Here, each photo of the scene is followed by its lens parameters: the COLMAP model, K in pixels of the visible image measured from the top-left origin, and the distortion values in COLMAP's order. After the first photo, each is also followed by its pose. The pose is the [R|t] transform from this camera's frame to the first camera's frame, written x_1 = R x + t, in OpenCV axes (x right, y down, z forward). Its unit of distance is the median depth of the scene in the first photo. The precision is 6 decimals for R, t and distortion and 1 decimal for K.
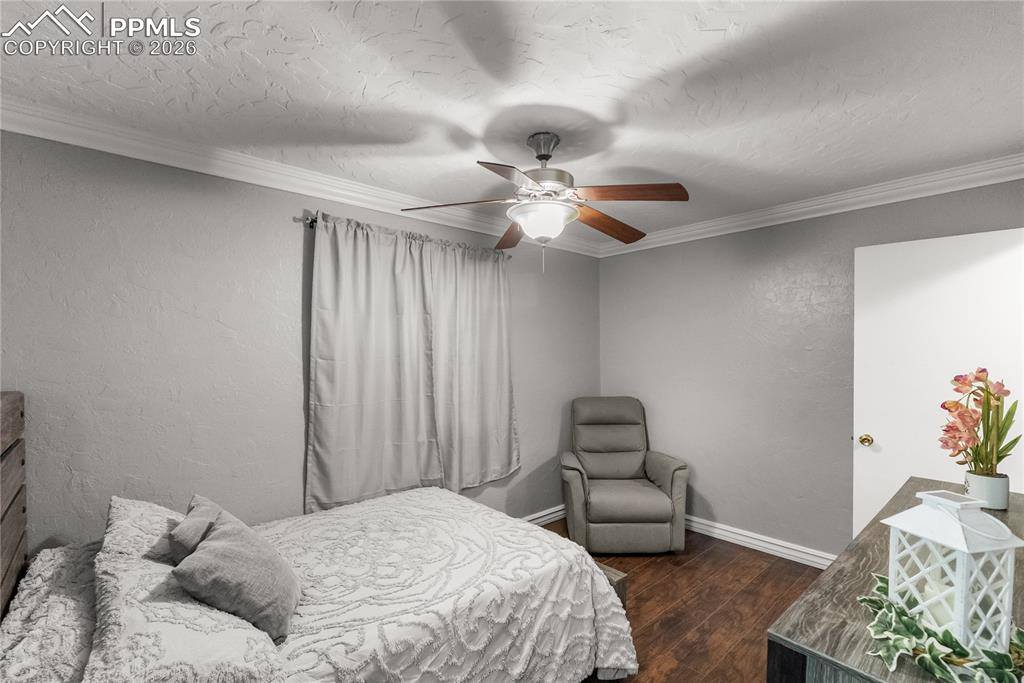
lens RADIAL K [[462.0, 0, 512.7], [0, 462.0, 353.4], [0, 0, 1]] dist [0.038518, 0.000051]
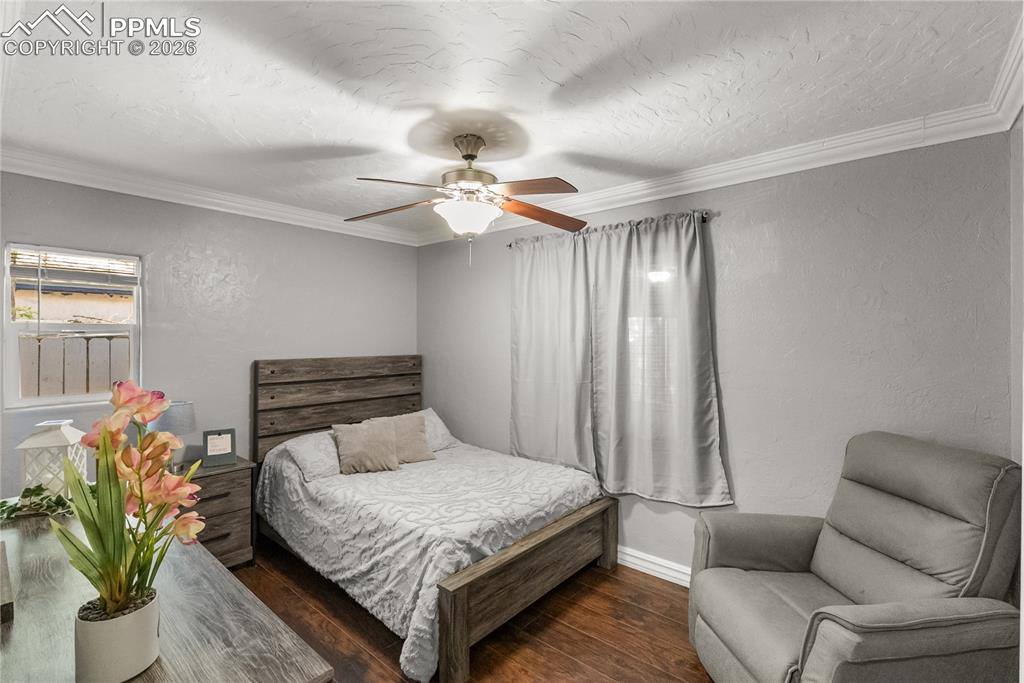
lens RADIAL K [[455.4, 0, 509.6], [0, 455.4, 337.2], [0, 0, 1]] dist [-0.001803, -0.000069]
pose [[0.136054, -0.006242, -0.990682, 1.108892], [-0.004374, 0.999967, -0.006901, -0.007465], [0.990692, 0.005272, 0.136022, 0.960028]]
